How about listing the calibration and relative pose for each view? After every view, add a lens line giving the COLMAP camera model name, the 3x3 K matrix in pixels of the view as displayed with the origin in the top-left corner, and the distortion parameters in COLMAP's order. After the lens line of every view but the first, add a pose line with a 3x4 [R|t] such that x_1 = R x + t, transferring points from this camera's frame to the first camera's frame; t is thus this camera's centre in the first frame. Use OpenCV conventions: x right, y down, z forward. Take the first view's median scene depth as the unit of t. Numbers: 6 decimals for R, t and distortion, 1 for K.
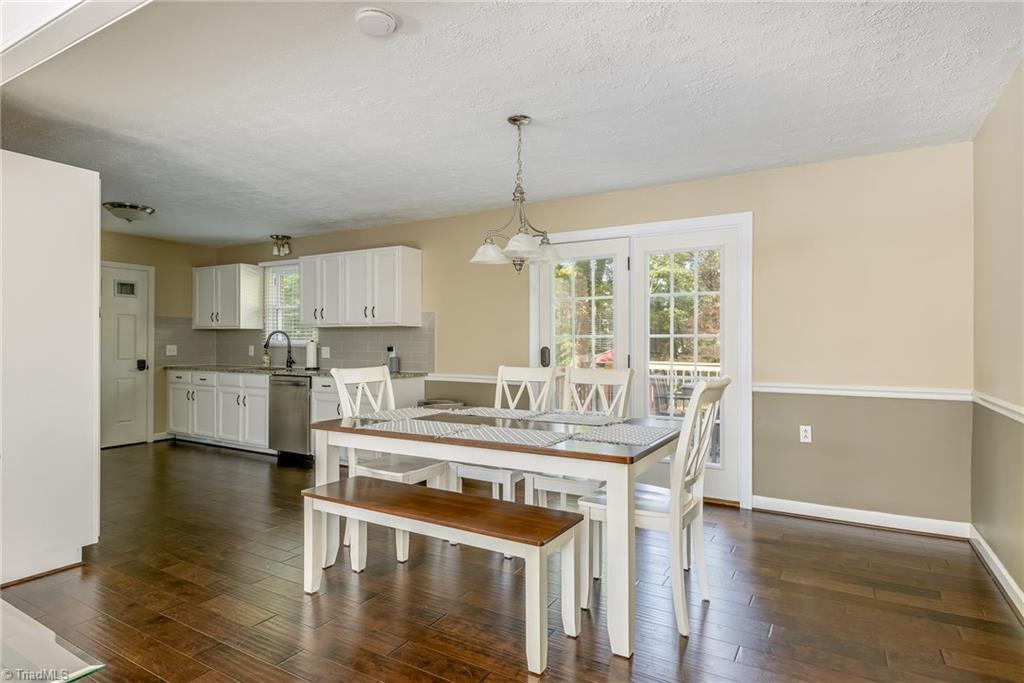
lens RADIAL K [[533.7, 0, 510.8], [0, 533.7, 342.3], [0, 0, 1]] dist [0.005111, -0.000380]
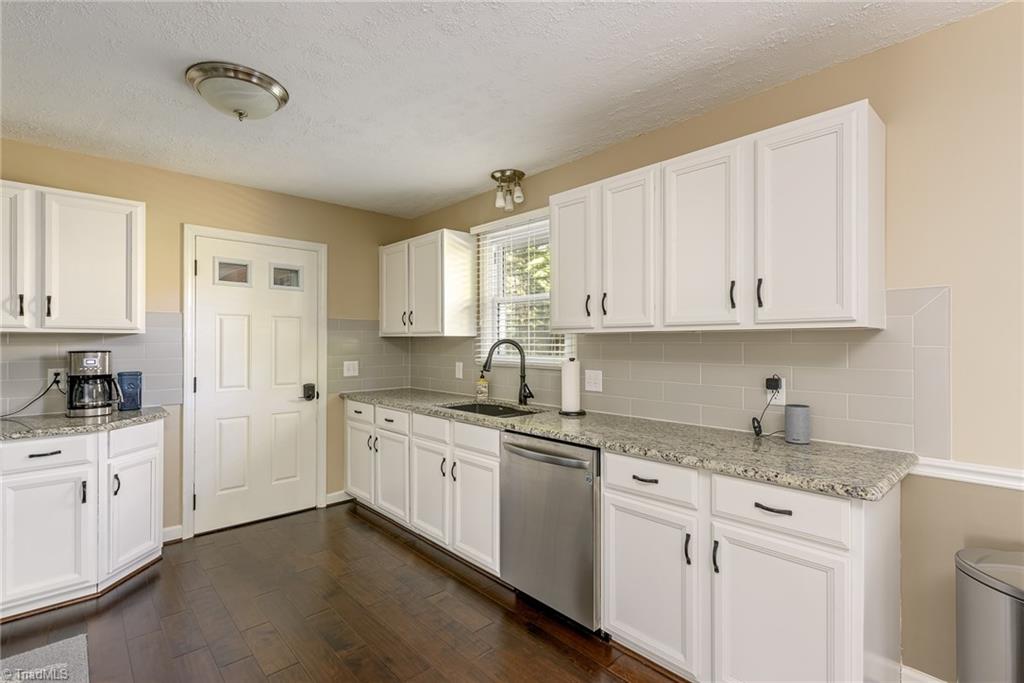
lens RADIAL K [[487.2, 0, 507.7], [0, 487.2, 340.9], [0, 0, 1]] dist [0.000656, -0.000648]
pose [[0.950423, -0.004518, -0.310927, -0.268692], [0.003240, 0.999984, -0.004627, -0.017656], [0.310943, 0.003391, 0.950422, 0.503285]]
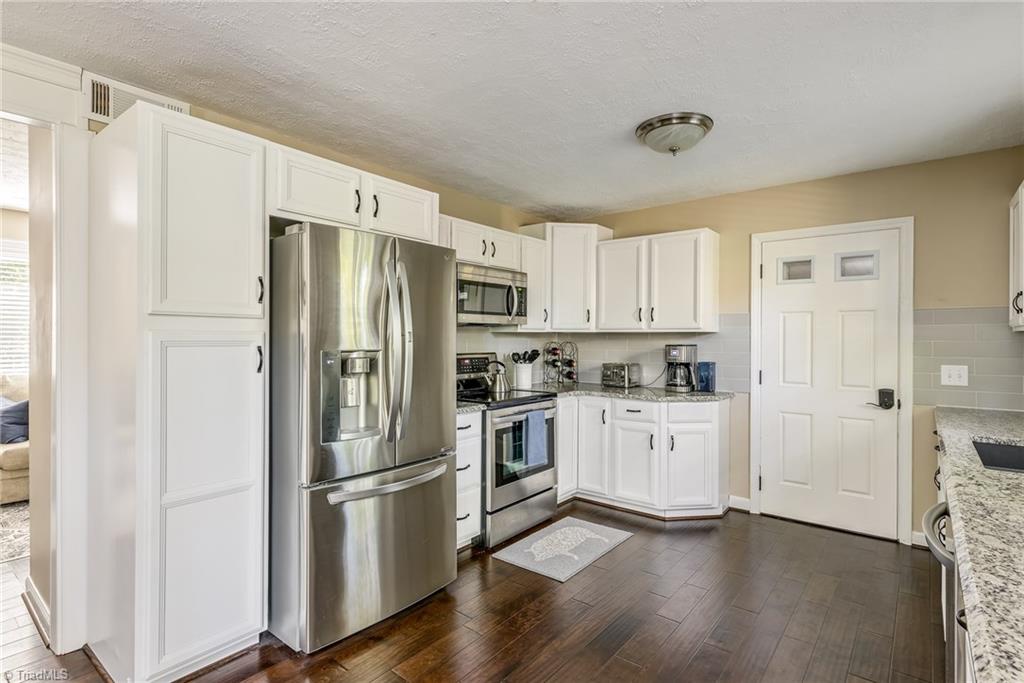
lens RADIAL K [[487.2, 0, 505.9], [0, 487.2, 335.7], [0, 0, 1]] dist [0.000656, -0.000648]
pose [[-0.164526, -0.008849, -0.986333, -0.126176], [-0.004823, 0.999955, -0.008167, -0.017200], [0.986361, 0.003413, -0.164561, 0.696327]]
